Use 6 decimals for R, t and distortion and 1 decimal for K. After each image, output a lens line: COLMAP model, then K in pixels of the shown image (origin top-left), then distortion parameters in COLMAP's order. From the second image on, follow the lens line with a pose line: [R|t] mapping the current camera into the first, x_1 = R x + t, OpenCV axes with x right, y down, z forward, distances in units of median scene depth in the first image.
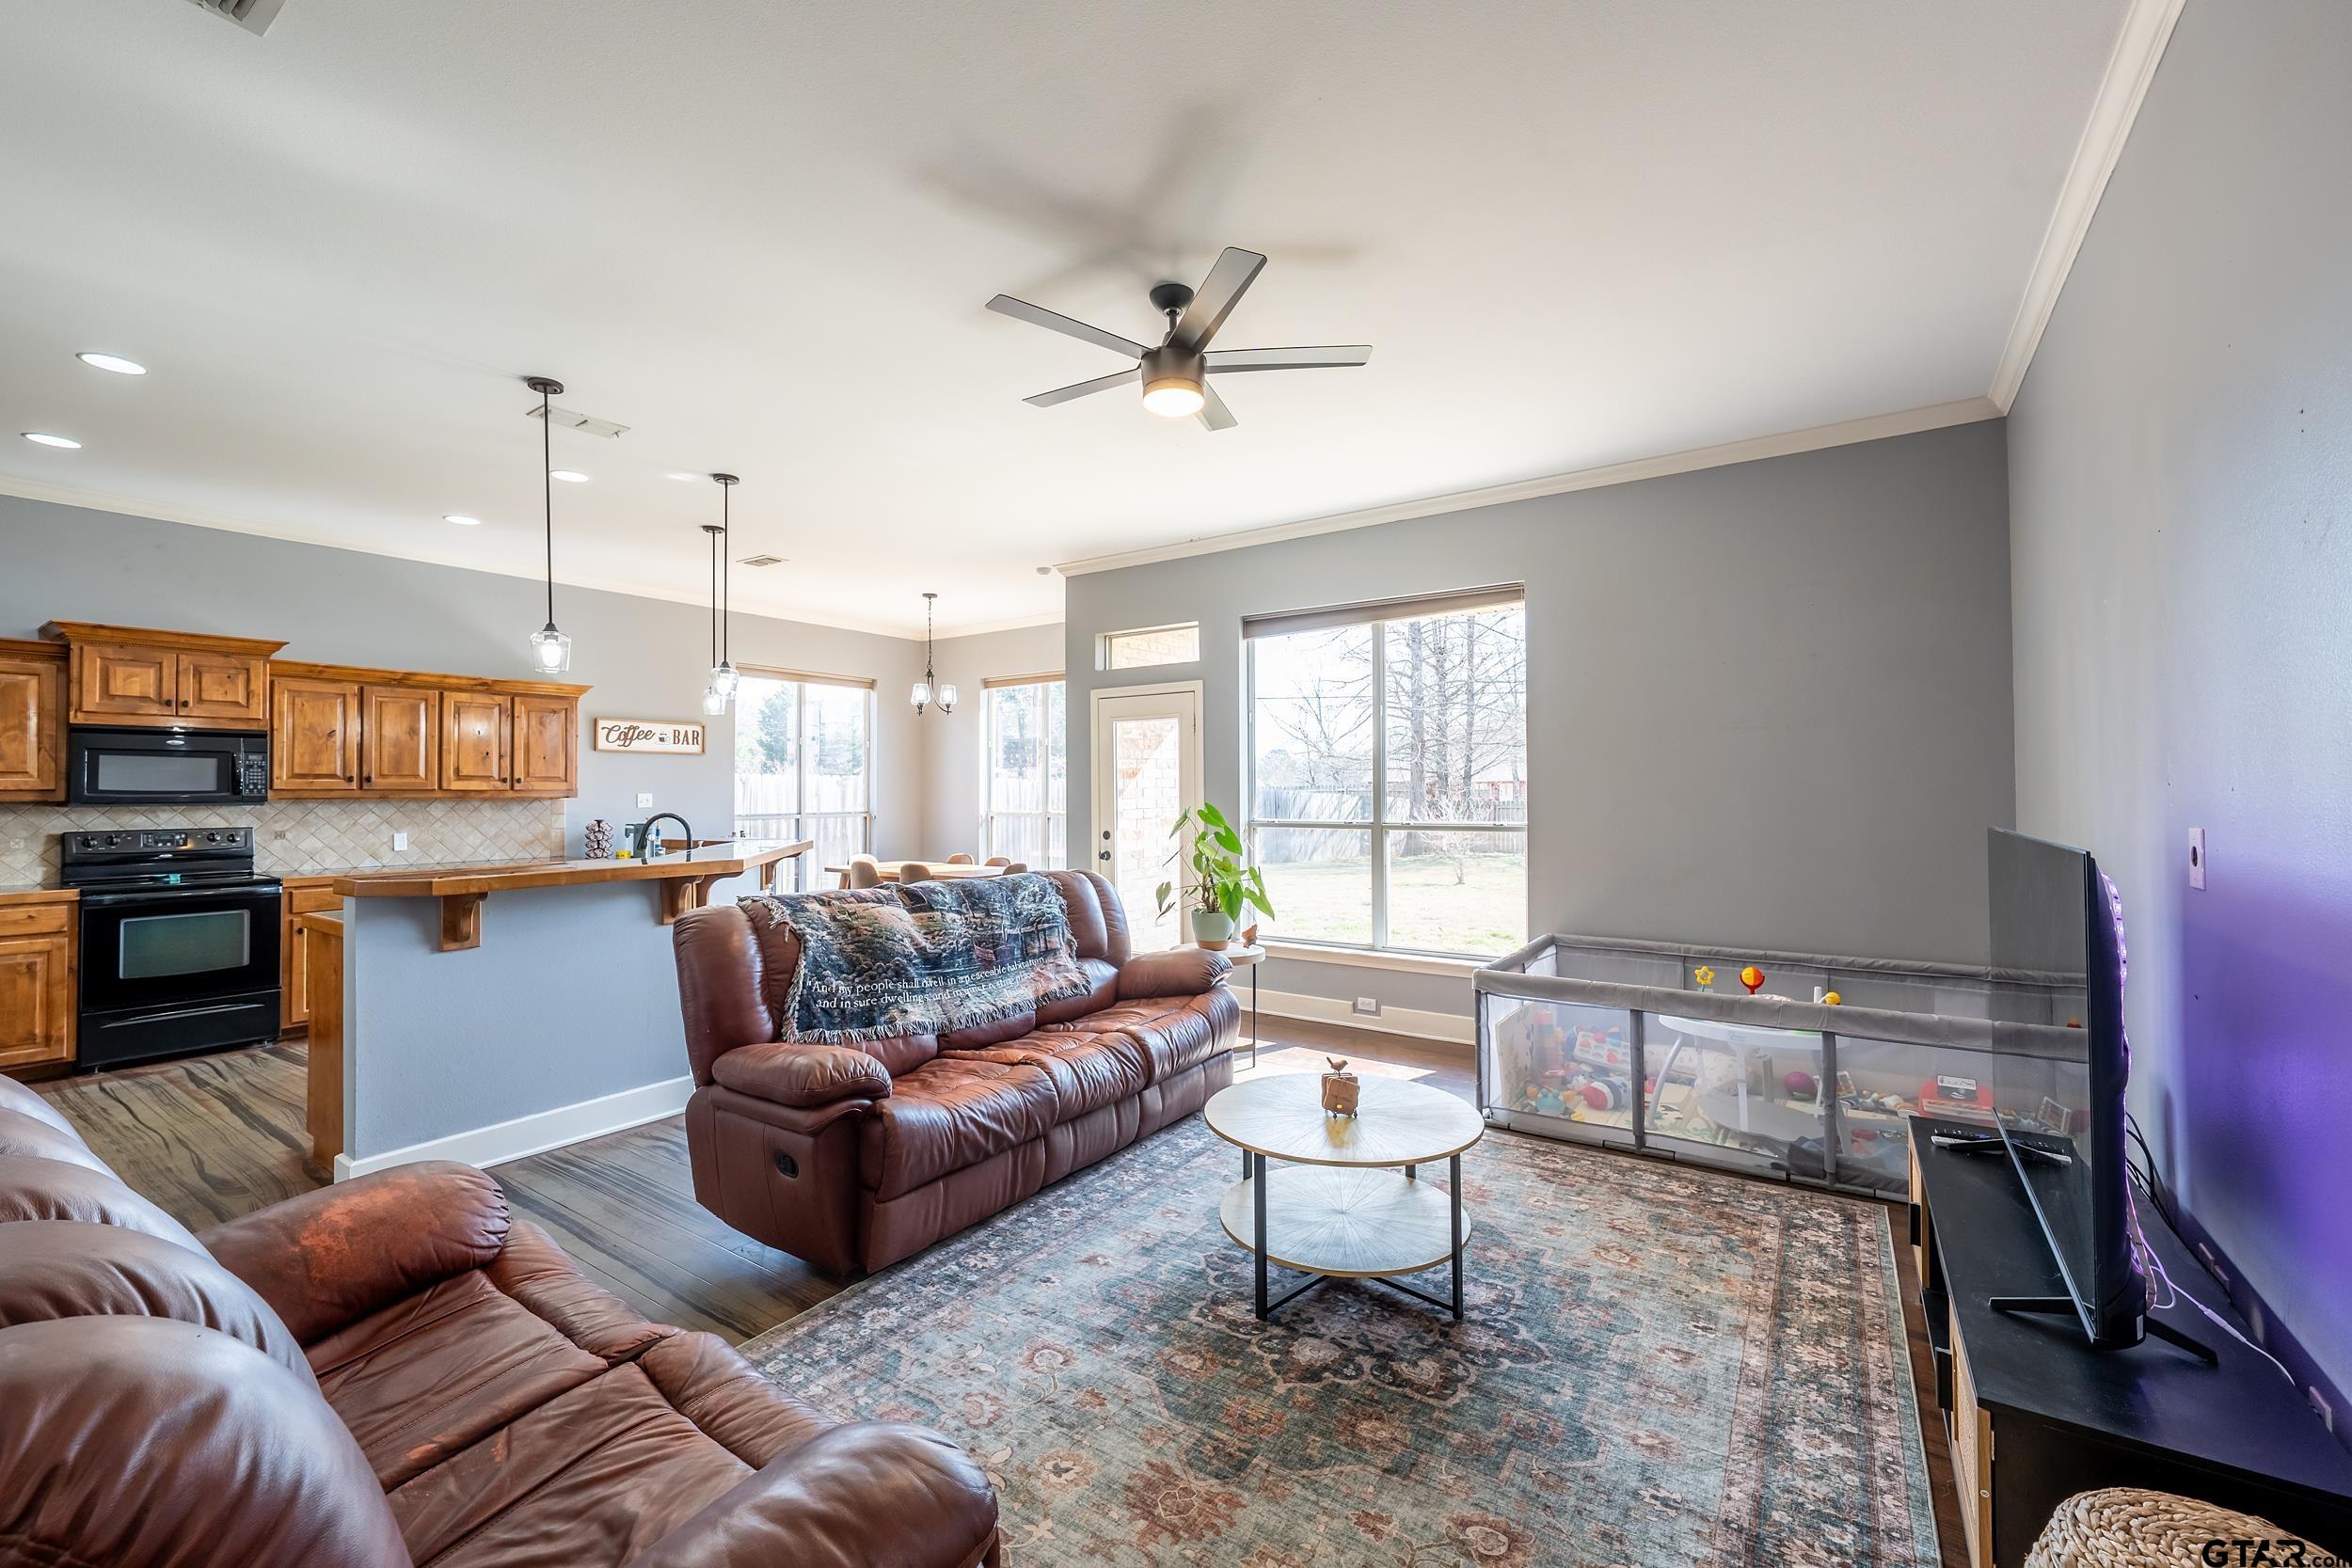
lens RADIAL K [[983.4, 0, 1181.1], [0, 983.4, 775.2], [0, 0, 1]] dist [-0.003262, 0.000485]
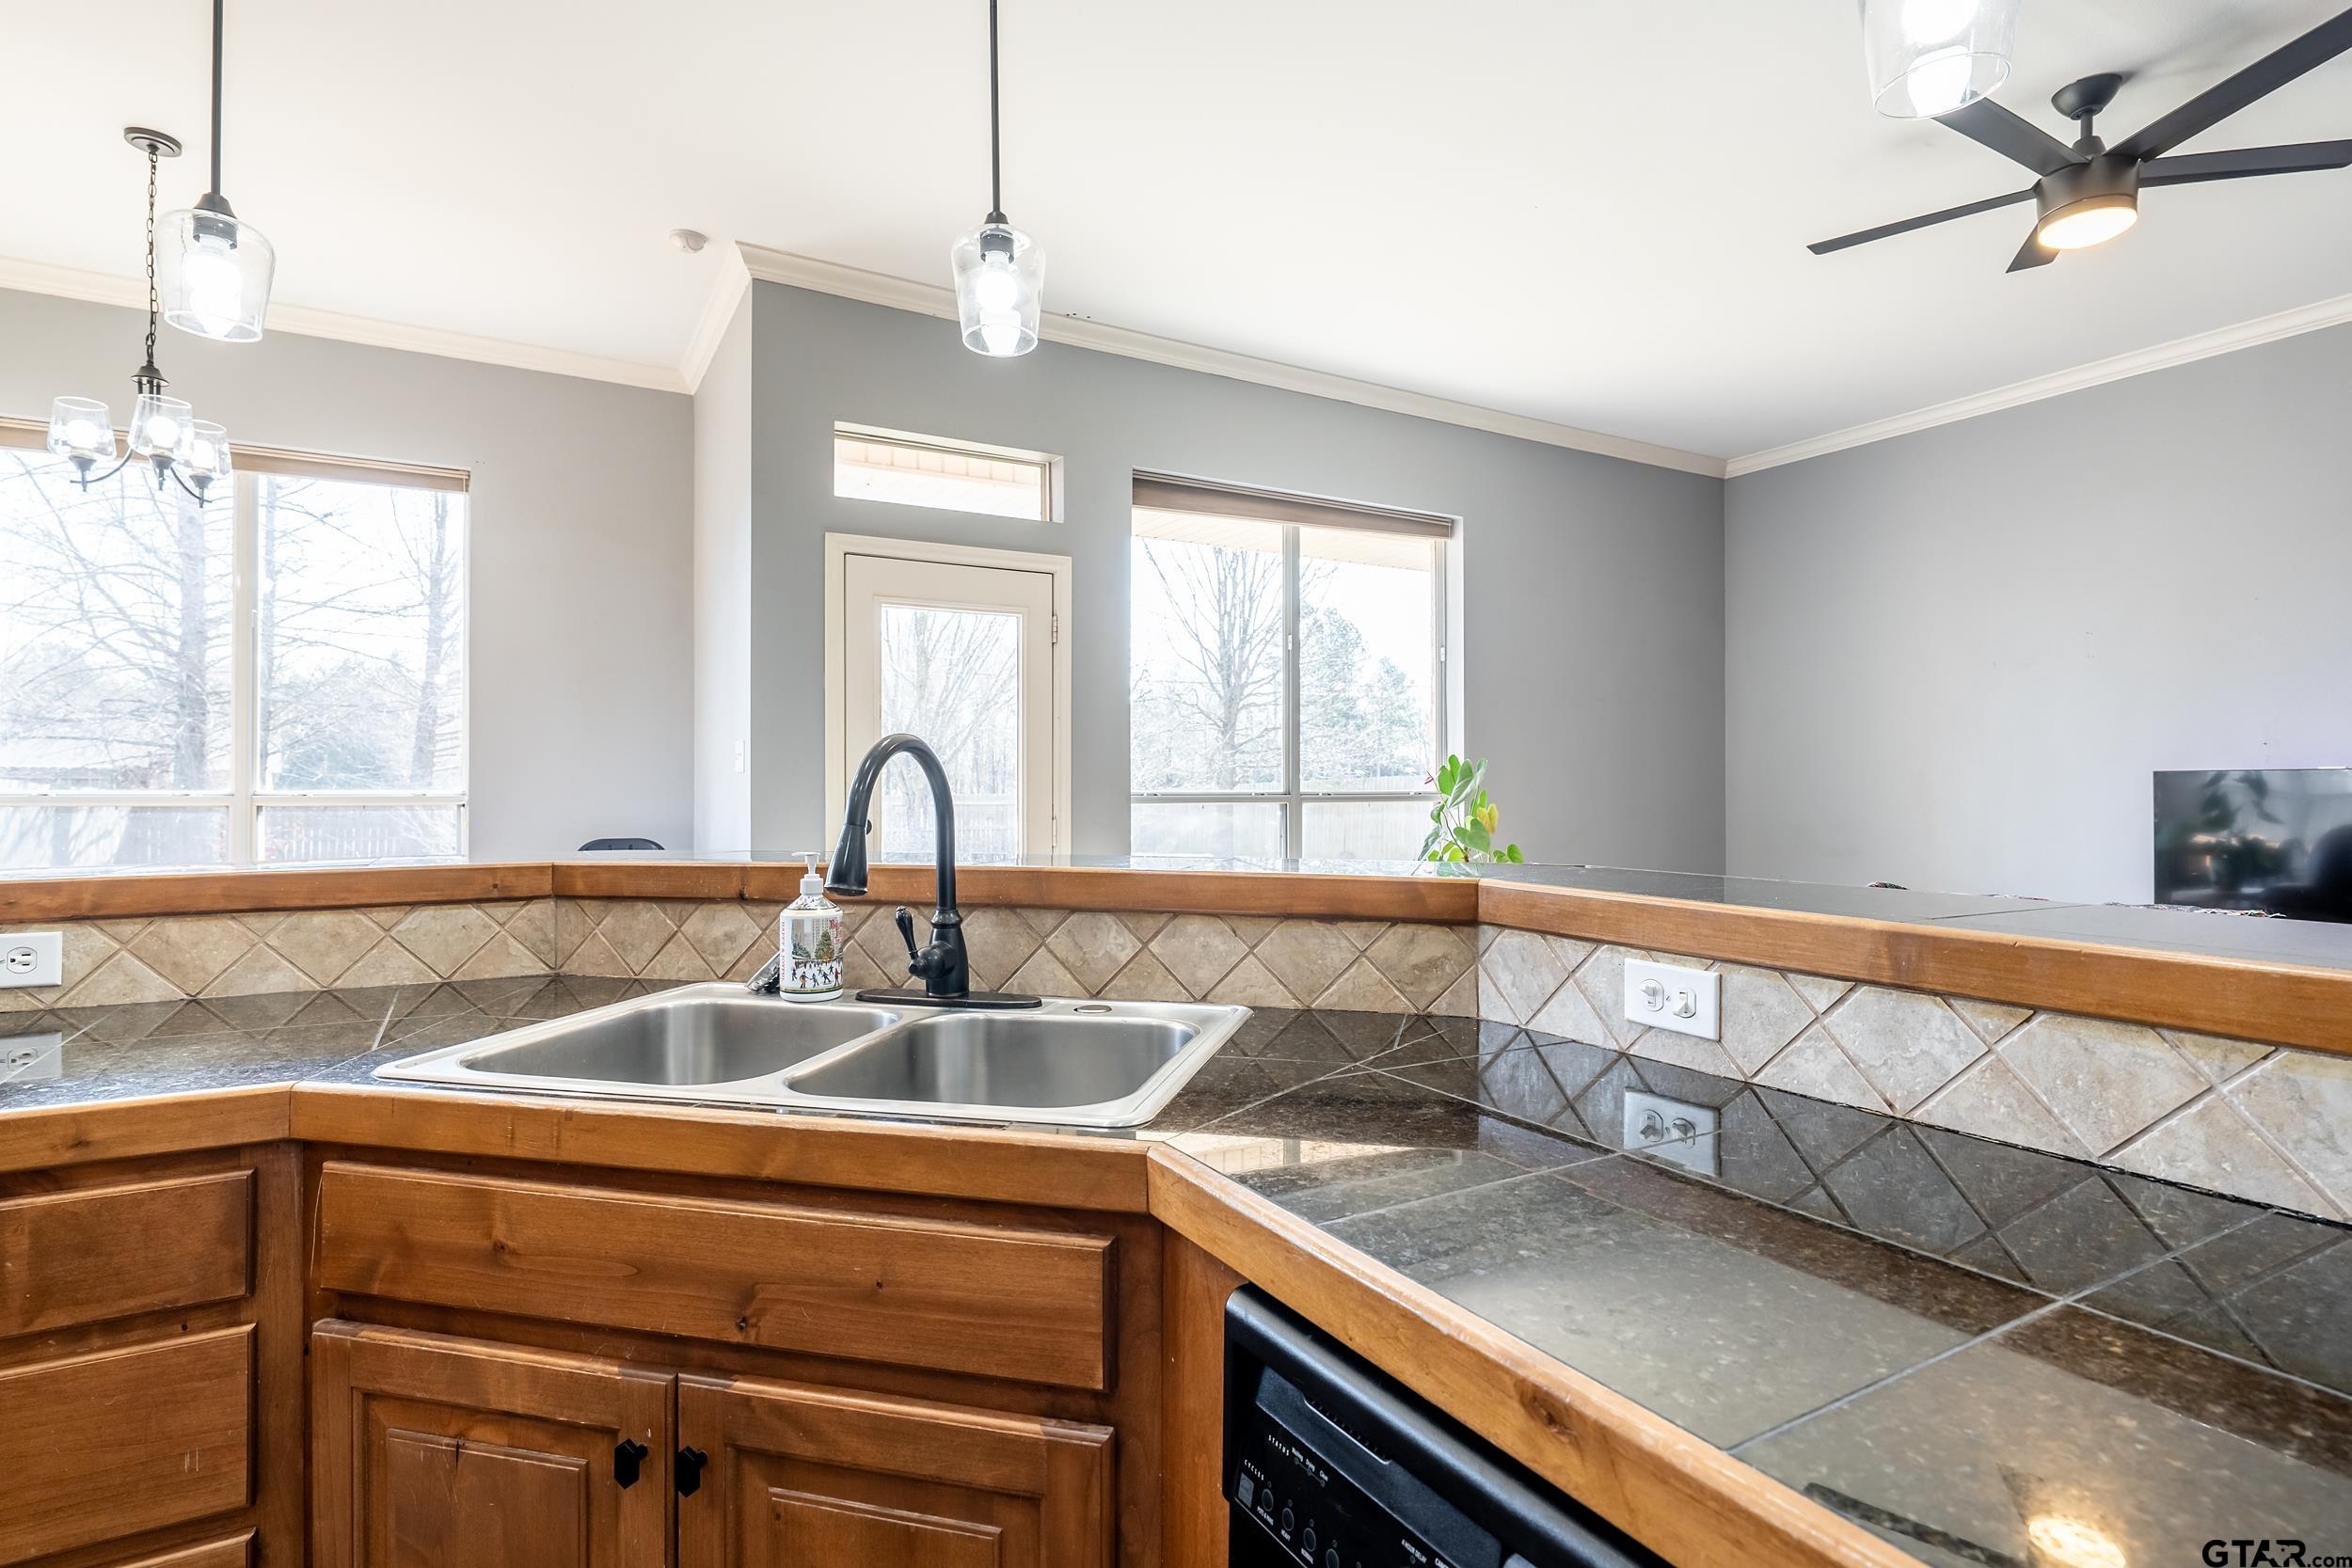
lens RADIAL K [[1195.7, 0, 1180.3], [0, 1195.7, 781.9], [0, 0, 1]] dist [0.004573, 0.000381]
pose [[0.421897, 0.010303, 0.906585, -0.686552], [-0.018630, 0.999823, -0.002693, 0.044192], [-0.906452, -0.015753, 0.422014, 0.726665]]
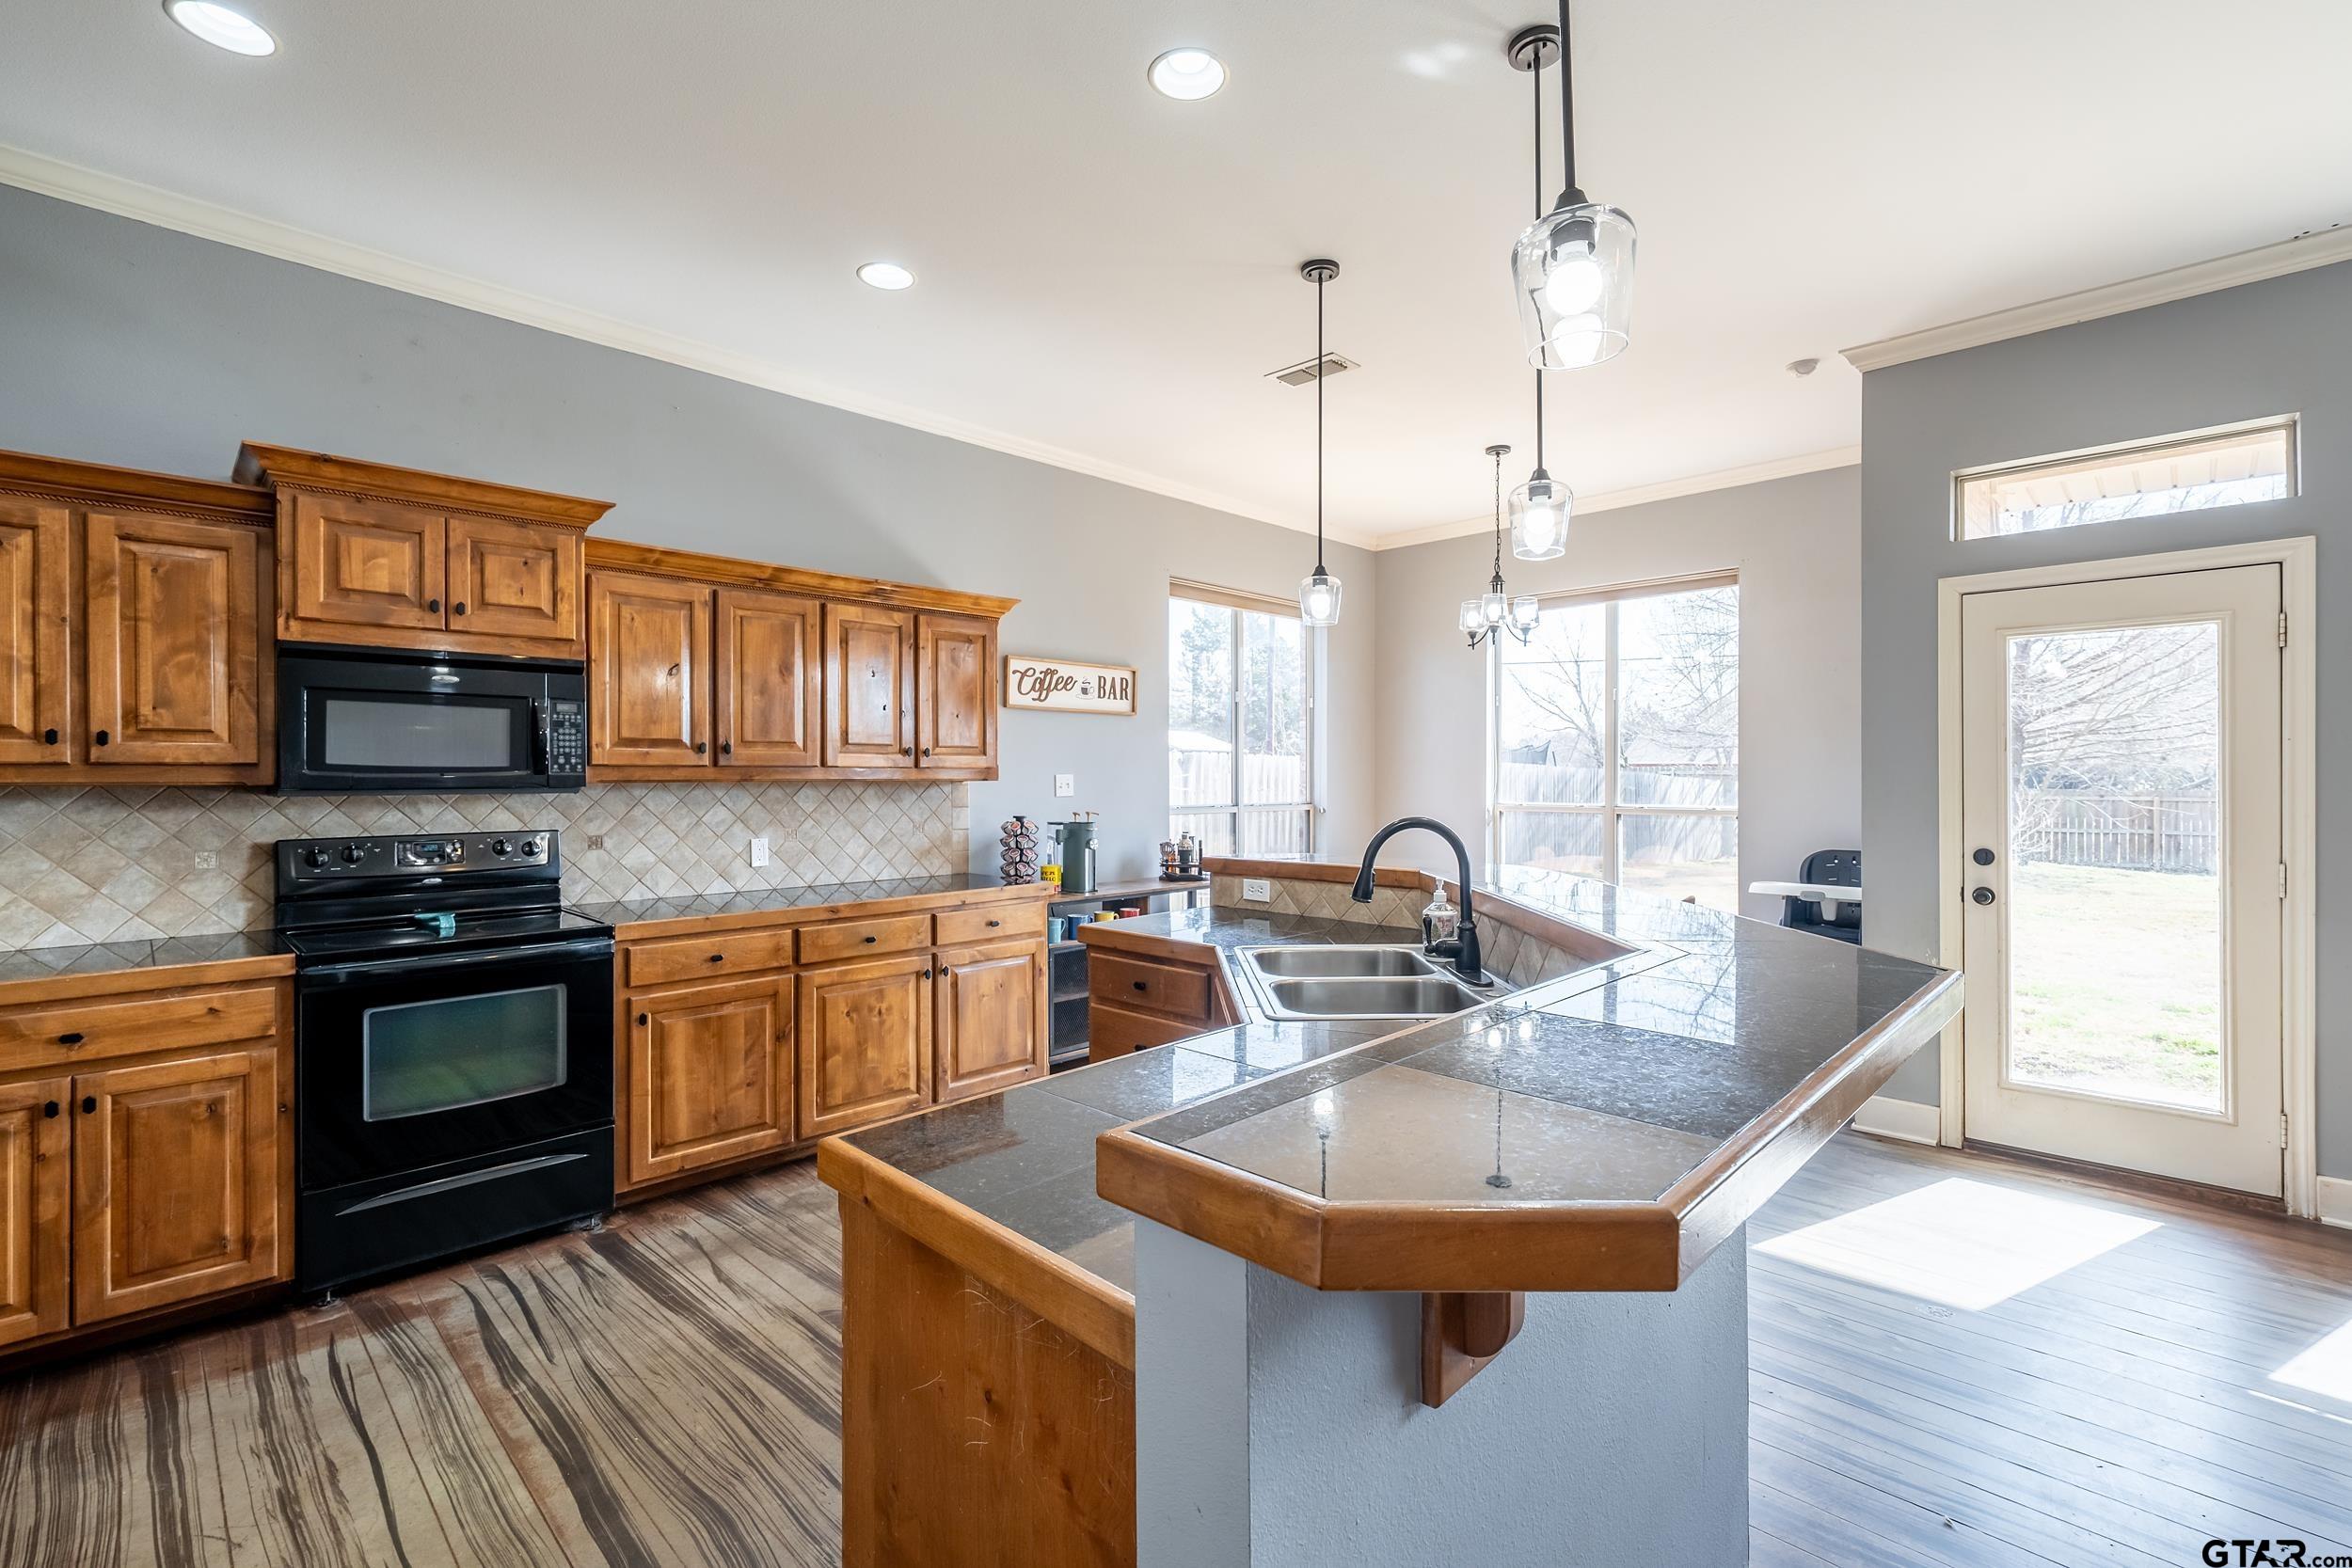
lens RADIAL K [[1044.9, 0, 1163.0], [0, 1044.9, 776.4], [0, 0, 1]] dist [0.004027, -0.002110]
pose [[0.983470, 0.003169, -0.181045, -0.490760], [0.000304, 0.999817, 0.019150, 0.009433], [0.181072, -0.018889, 0.983288, 0.463676]]
